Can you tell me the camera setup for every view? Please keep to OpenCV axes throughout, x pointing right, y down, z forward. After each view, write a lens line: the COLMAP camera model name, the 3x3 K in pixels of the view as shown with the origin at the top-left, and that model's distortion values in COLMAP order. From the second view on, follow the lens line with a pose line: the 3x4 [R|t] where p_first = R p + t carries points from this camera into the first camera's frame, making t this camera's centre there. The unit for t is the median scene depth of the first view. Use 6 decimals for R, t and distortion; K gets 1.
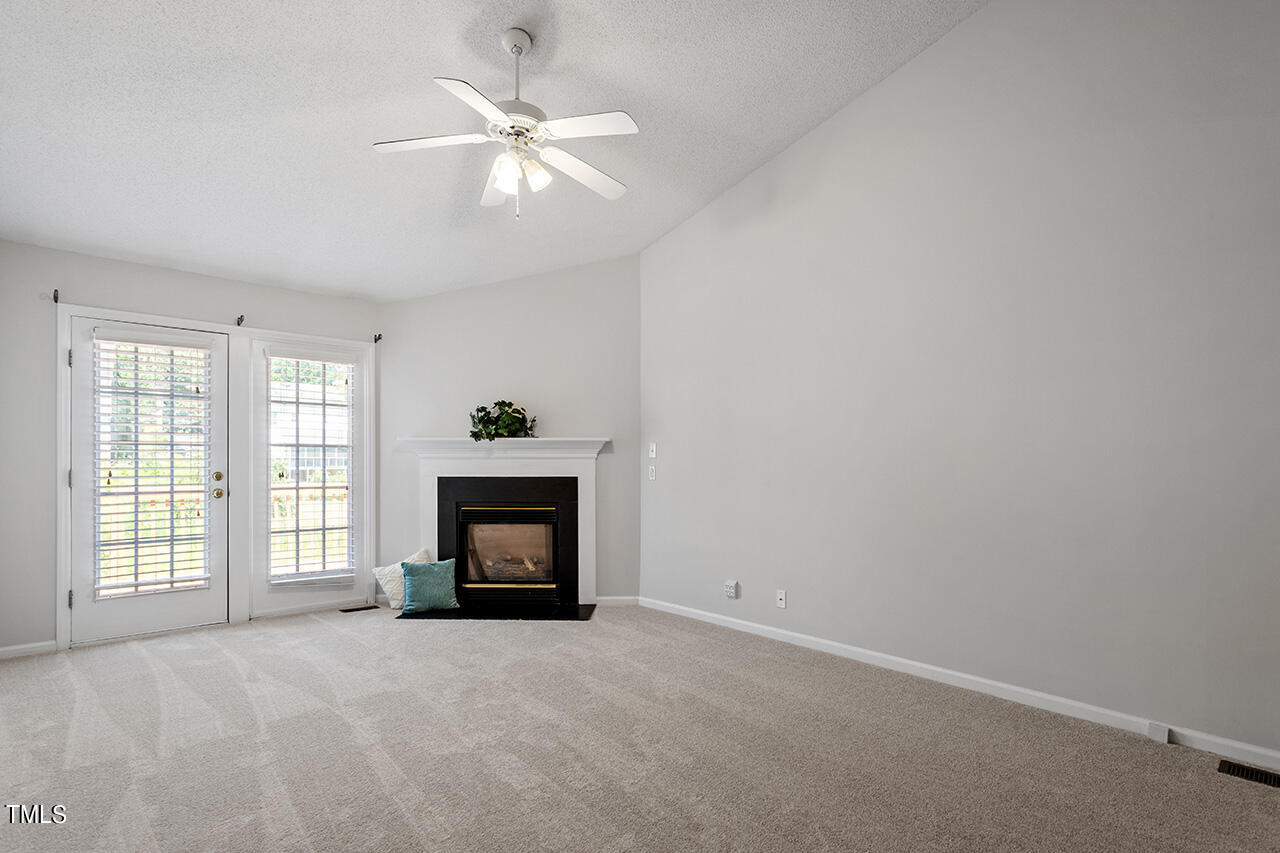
lens RADIAL K [[656.4, 0, 641.1], [0, 656.4, 452.5], [0, 0, 1]] dist [0.000317, 0.000067]
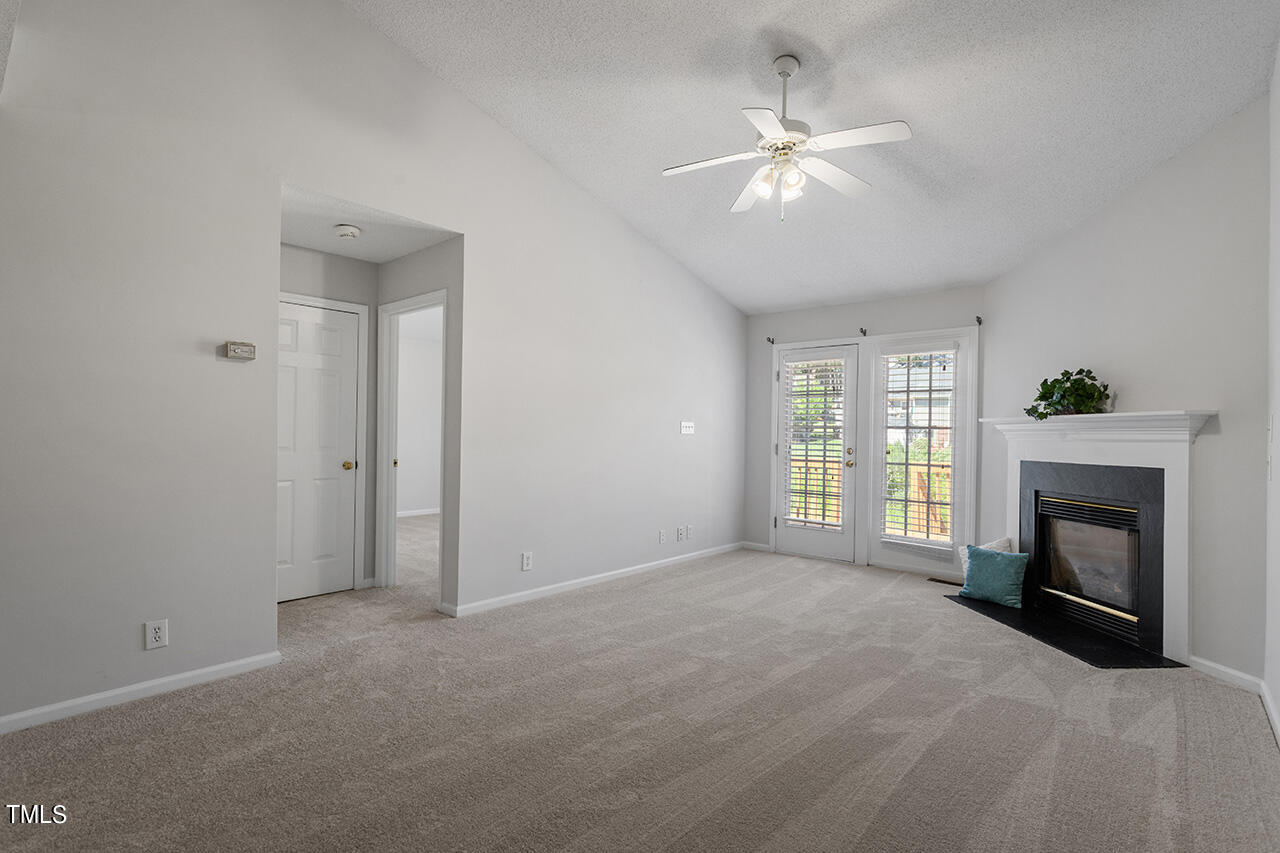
lens RADIAL K [[613.3, 0, 635.6], [0, 613.3, 428.4], [0, 0, 1]] dist [0.004721, 0.000676]
pose [[0.088445, -0.012013, -0.996009, 0.504844], [-0.006992, 0.999895, -0.012681, 0.007623], [0.996057, 0.008086, 0.088352, 0.407298]]
